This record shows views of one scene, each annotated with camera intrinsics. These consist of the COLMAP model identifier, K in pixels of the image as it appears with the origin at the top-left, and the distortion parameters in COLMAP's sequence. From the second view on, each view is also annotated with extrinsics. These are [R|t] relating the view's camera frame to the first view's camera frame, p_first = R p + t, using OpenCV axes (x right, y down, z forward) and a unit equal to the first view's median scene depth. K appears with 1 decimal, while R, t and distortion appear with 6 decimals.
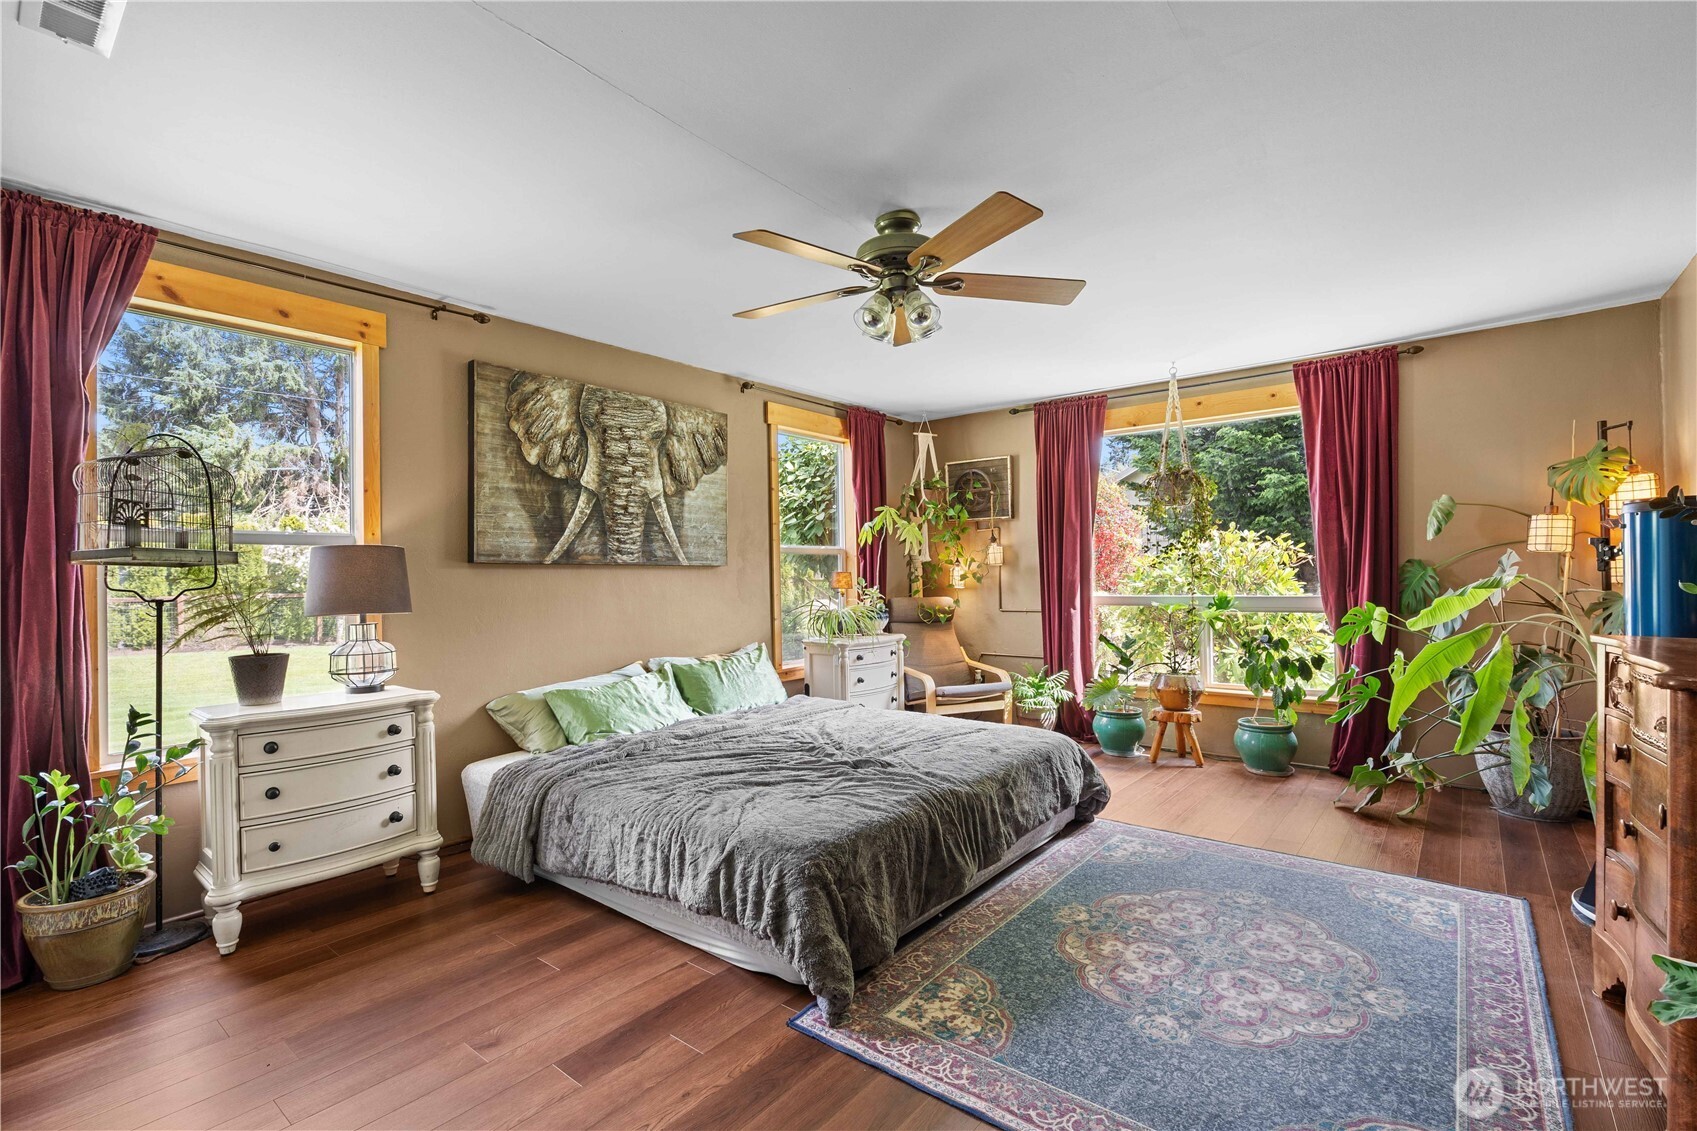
lens RADIAL K [[766.3, 0, 841.3], [0, 766.3, 568.9], [0, 0, 1]] dist [-0.004646, -0.000914]
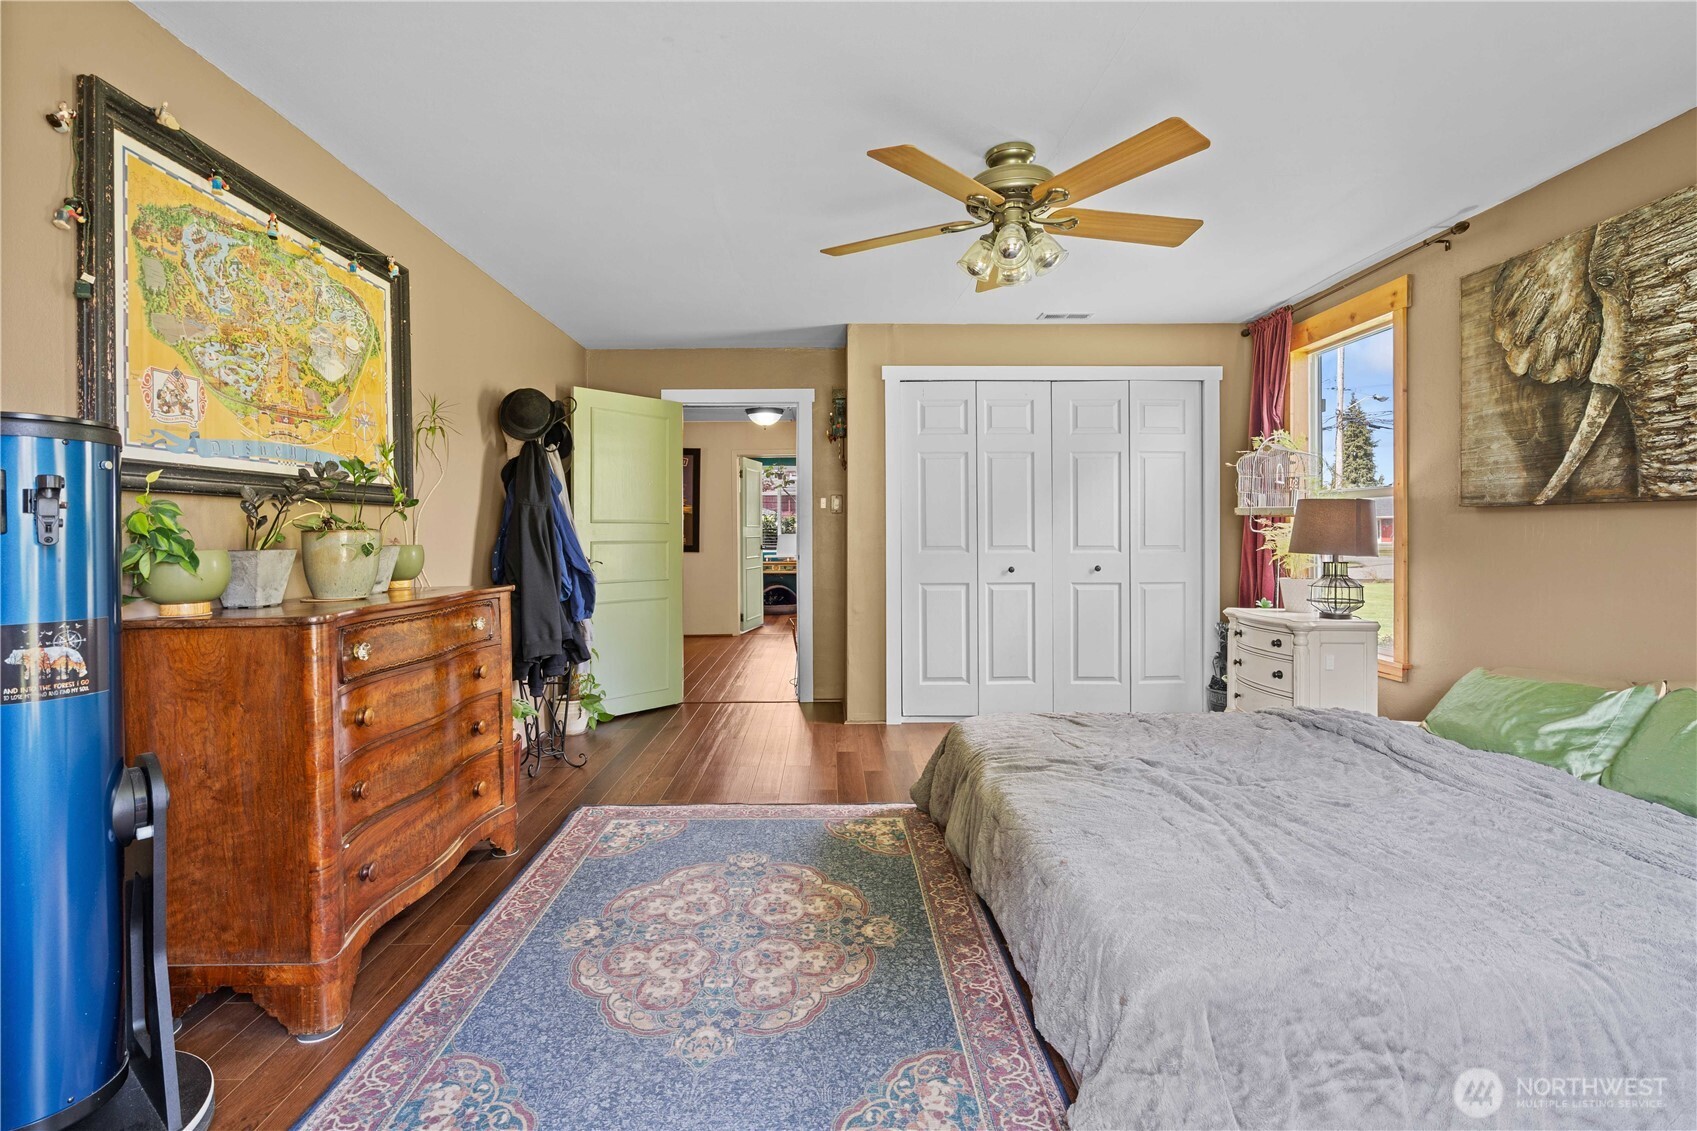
lens RADIAL K [[766.3, 0, 818.1], [0, 766.3, 541.3], [0, 0, 1]] dist [-0.004646, -0.000914]
pose [[-0.781690, 0.026657, -0.623098, 0.630278], [0.025122, 0.999621, 0.011248, 0.003021], [0.623162, -0.006861, -0.782063, 1.168919]]
